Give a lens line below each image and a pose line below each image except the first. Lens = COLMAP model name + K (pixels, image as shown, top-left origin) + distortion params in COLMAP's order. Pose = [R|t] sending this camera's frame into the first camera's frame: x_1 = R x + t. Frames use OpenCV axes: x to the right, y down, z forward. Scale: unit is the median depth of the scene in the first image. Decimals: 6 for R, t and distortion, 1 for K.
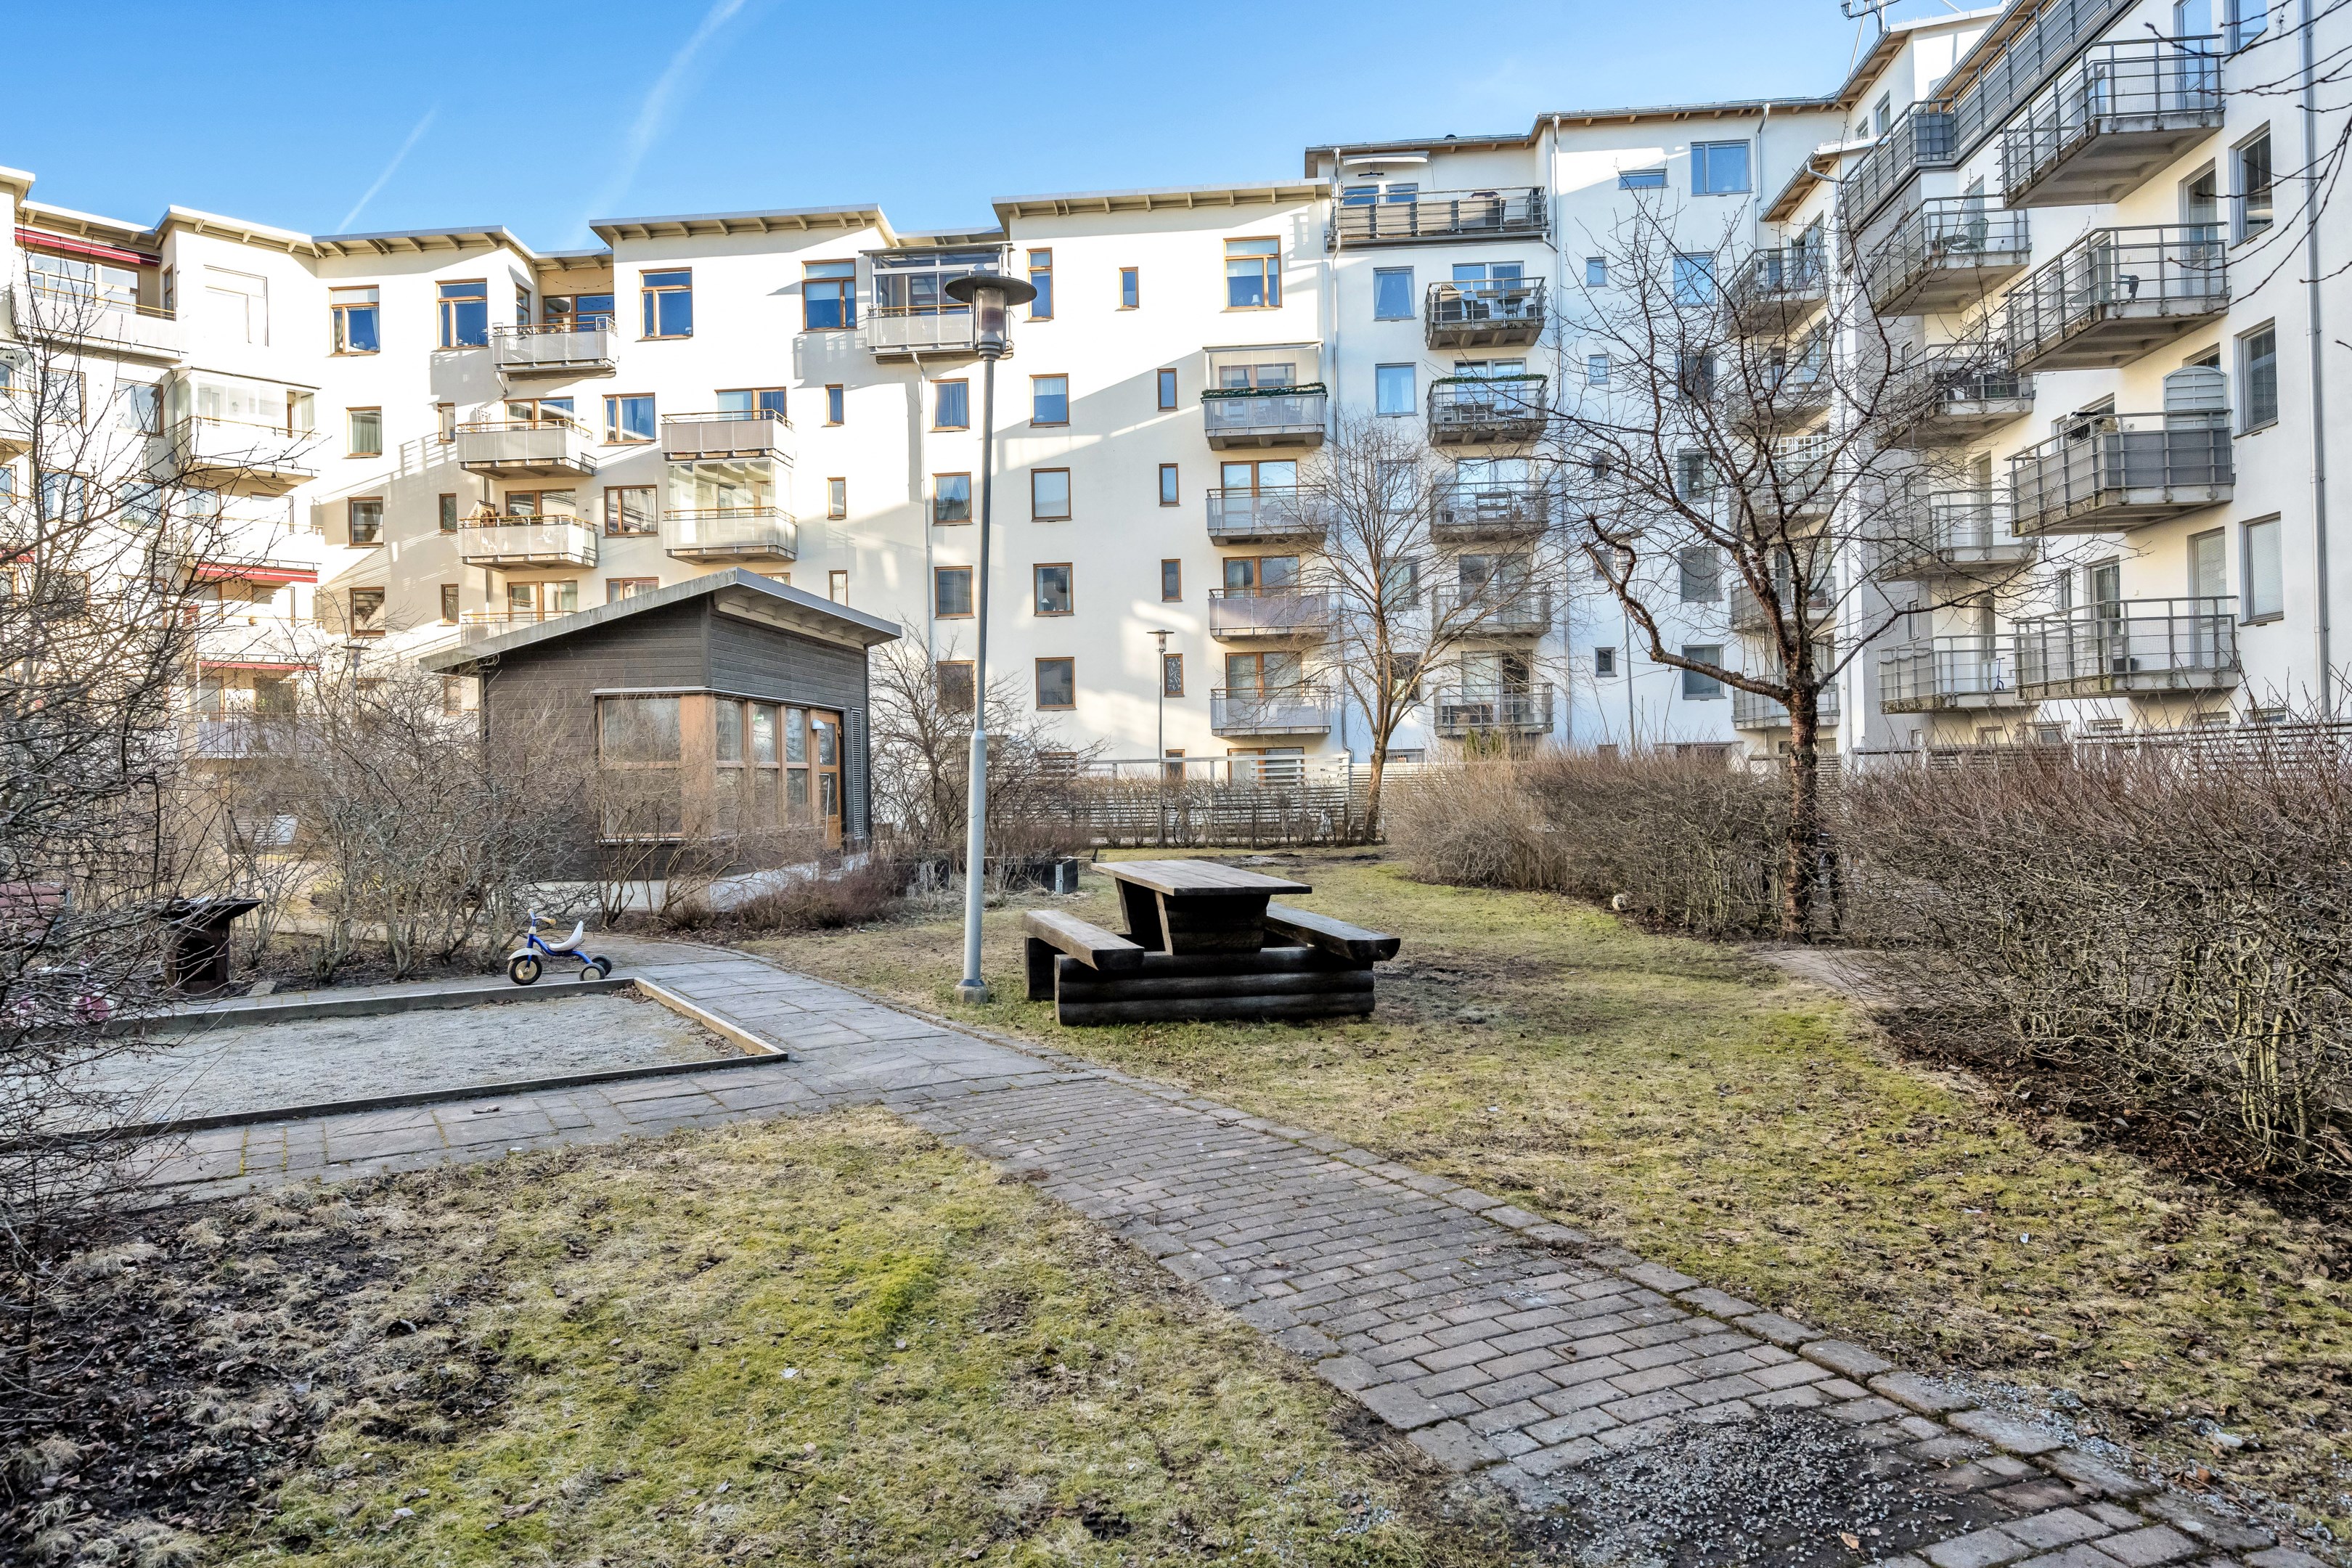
lens RADIAL K [[1500.0, 0, 1183.6], [0, 1500.0, 778.0], [0, 0, 1]] dist [-0.002266, -0.000285]
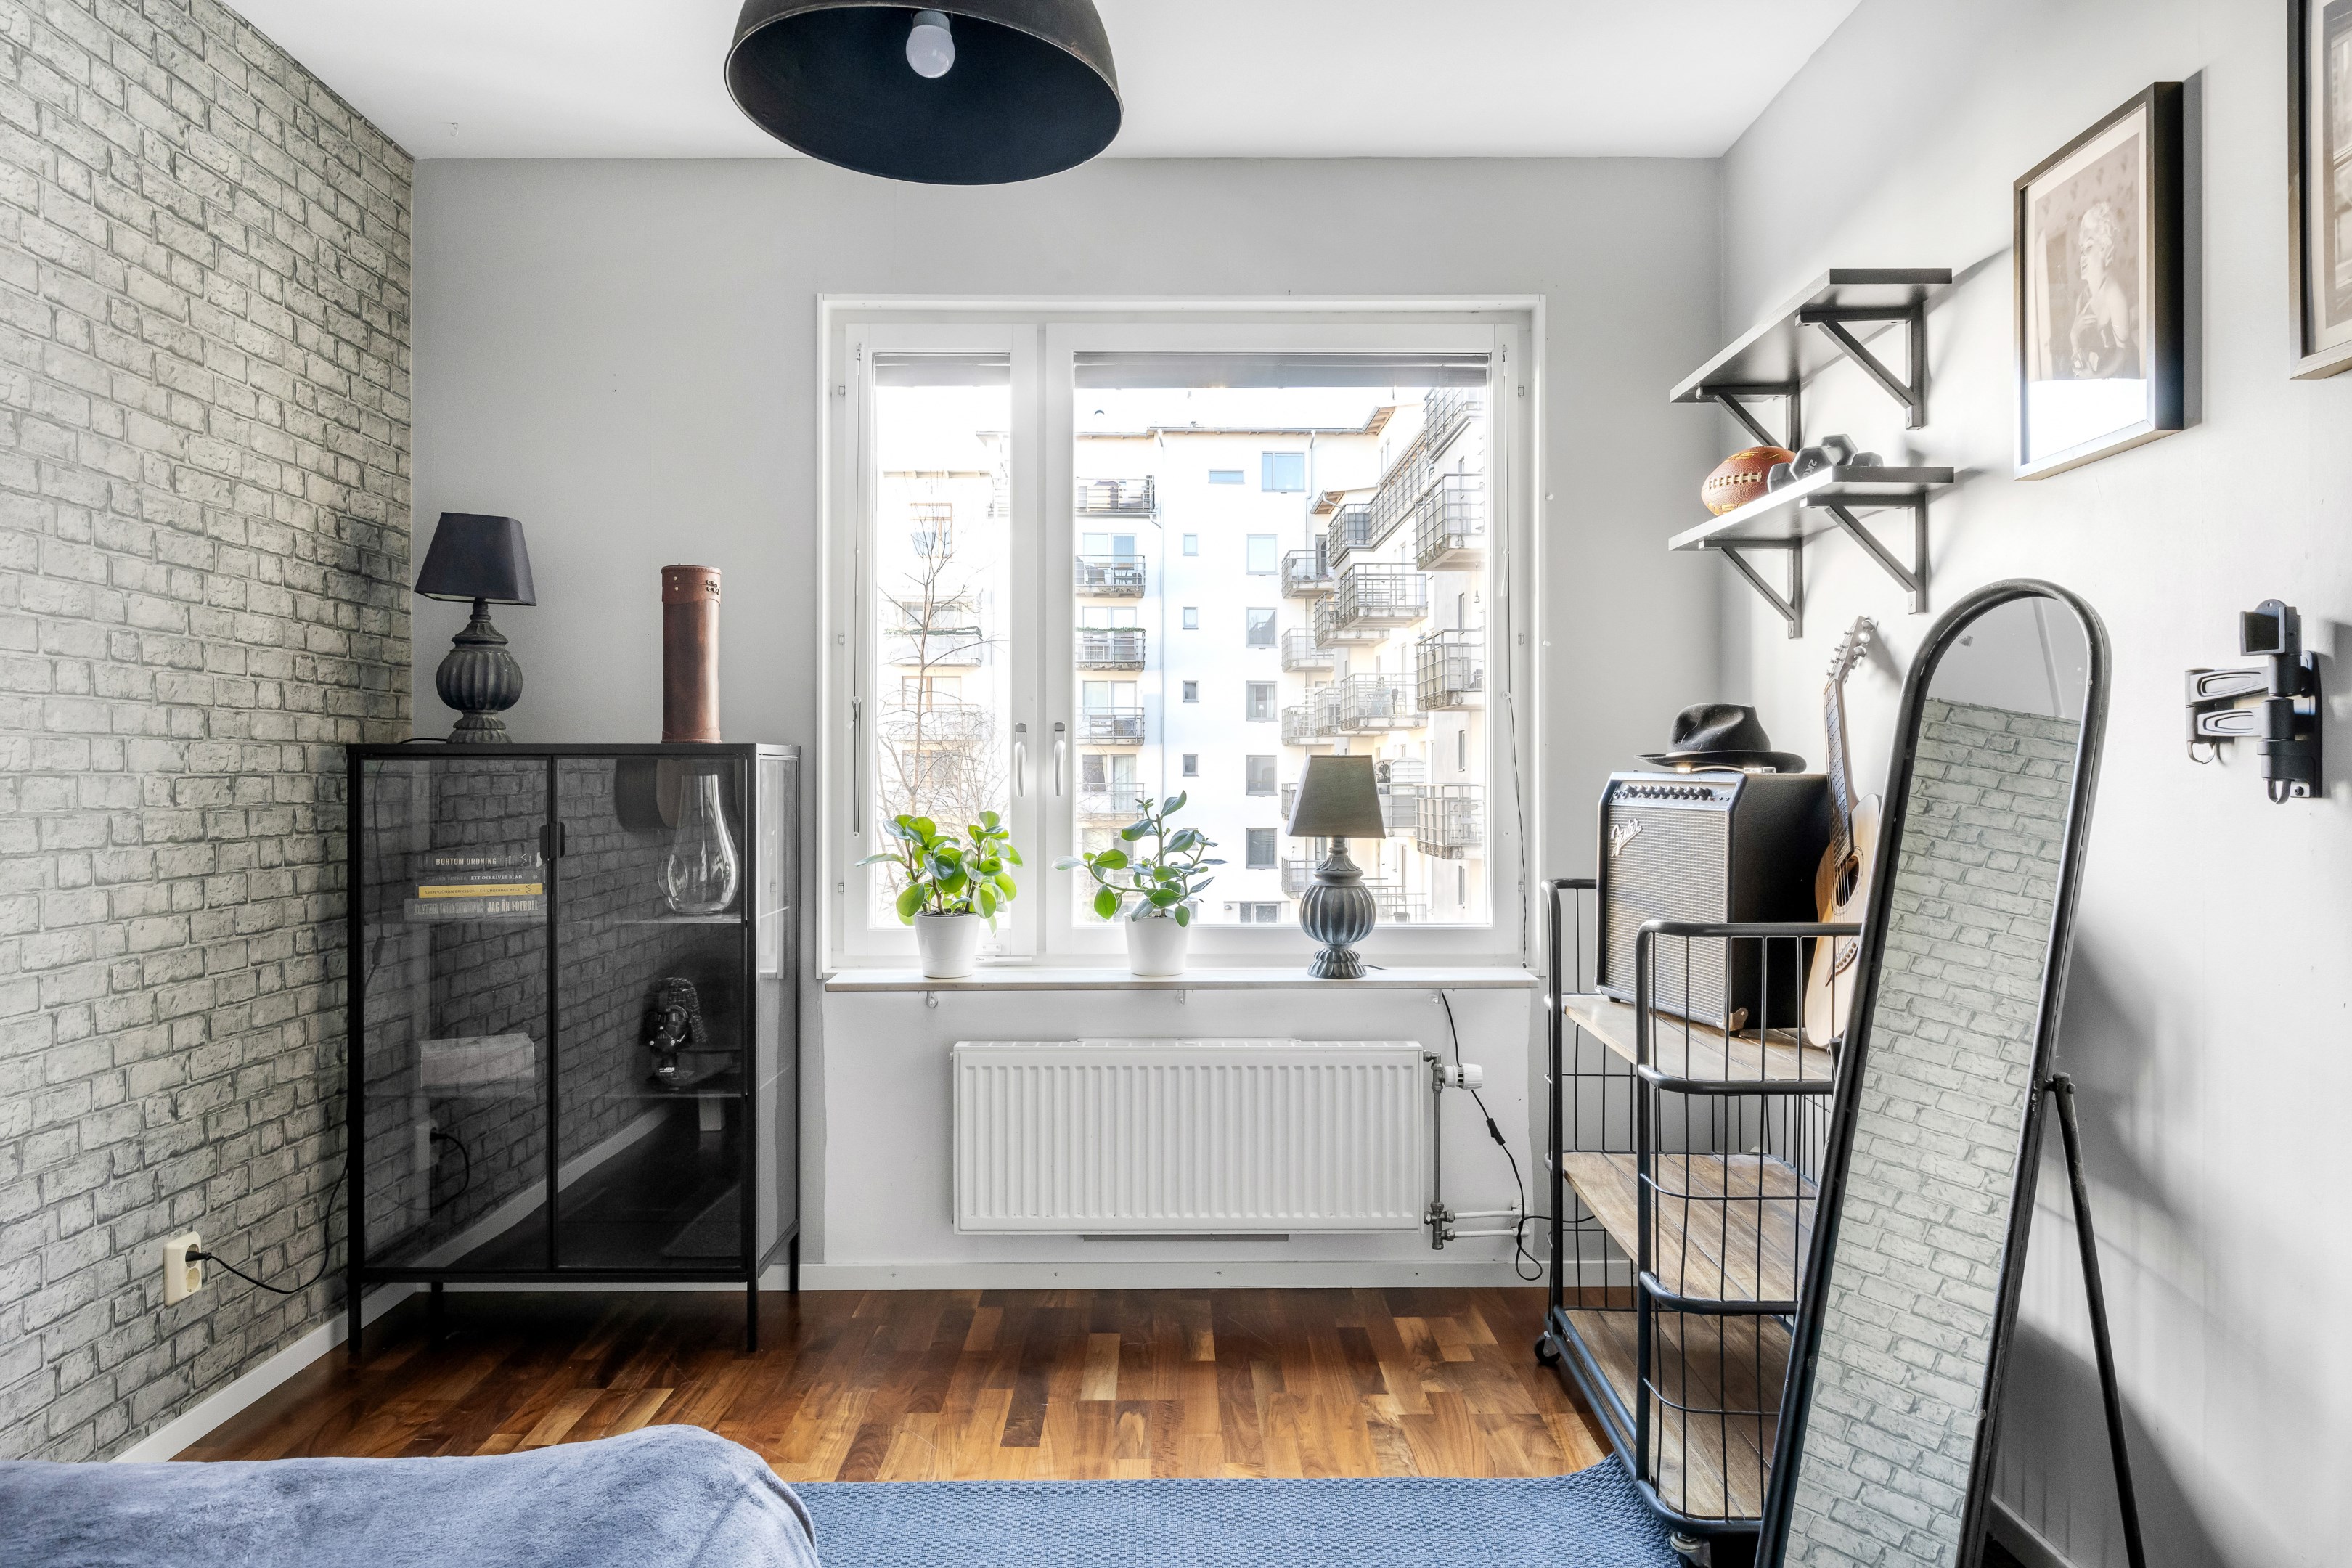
lens RADIAL K [[1596.8, 0, 1181.2], [0, 1596.8, 770.0], [0, 0, 1]] dist [0.005215, -0.006809]
pose [[0.994206, 0.020929, 0.105434, 0.124027], [-0.020668, 0.999780, -0.003567, -0.134908], [-0.105485, 0.001367, 0.994420, -0.416478]]
